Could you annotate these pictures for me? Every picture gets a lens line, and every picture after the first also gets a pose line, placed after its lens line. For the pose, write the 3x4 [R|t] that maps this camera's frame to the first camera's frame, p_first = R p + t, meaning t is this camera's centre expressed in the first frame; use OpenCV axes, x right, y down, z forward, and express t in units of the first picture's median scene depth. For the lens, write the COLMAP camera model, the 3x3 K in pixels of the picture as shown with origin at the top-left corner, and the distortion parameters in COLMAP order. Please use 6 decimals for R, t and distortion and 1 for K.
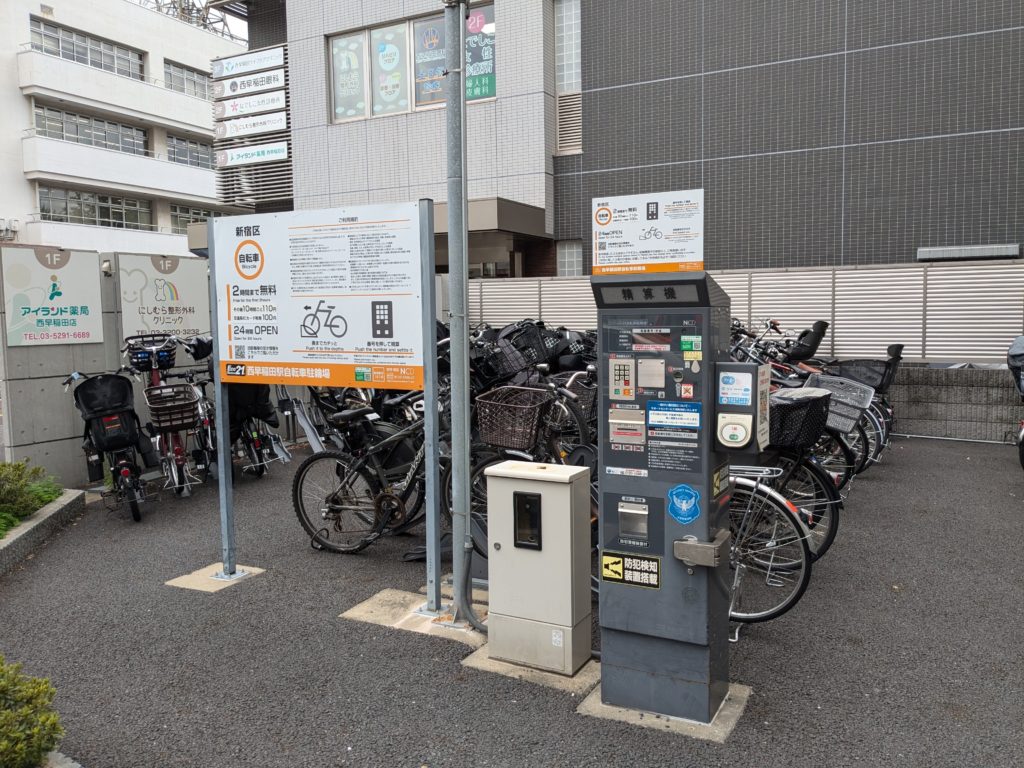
lens RADIAL K [[815.7, 0, 513.2], [0, 815.7, 381.1], [0, 0, 1]] dist [0.013938, -0.009594]
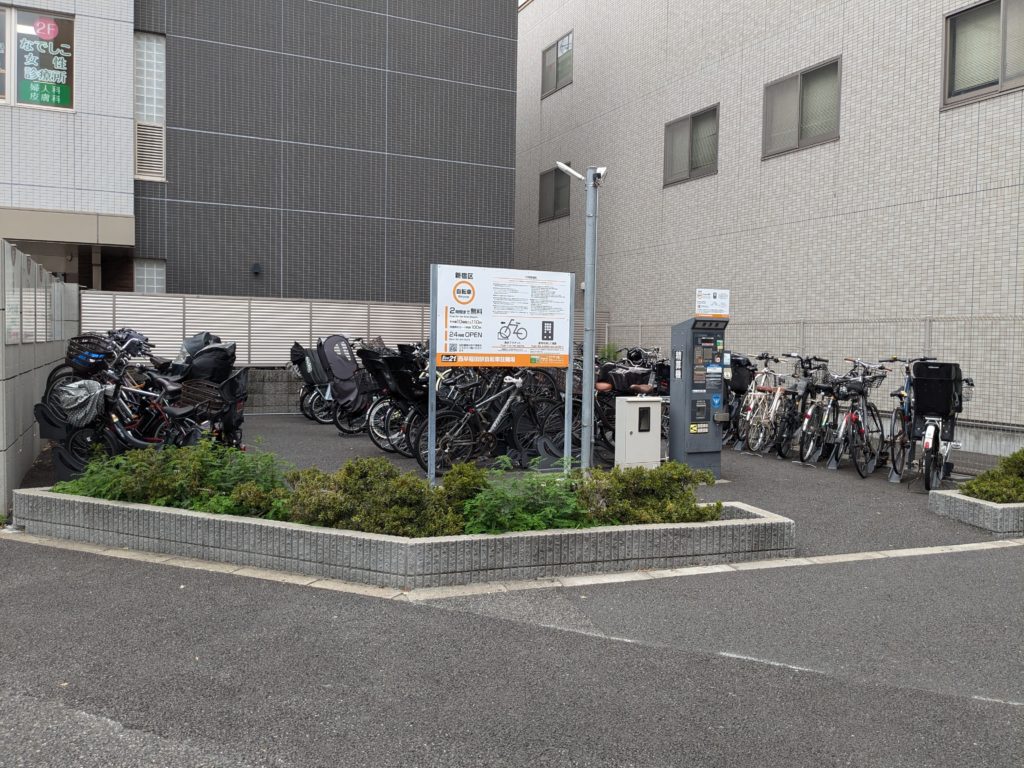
lens RADIAL K [[815.7, 0, 512.2], [0, 815.7, 384.6], [0, 0, 1]] dist [0.013938, -0.009594]
pose [[0.610771, -0.022321, 0.791492, -1.727288], [0.040965, 0.999155, -0.003434, 0.054737], [-0.790747, 0.034521, 0.611169, -0.108342]]
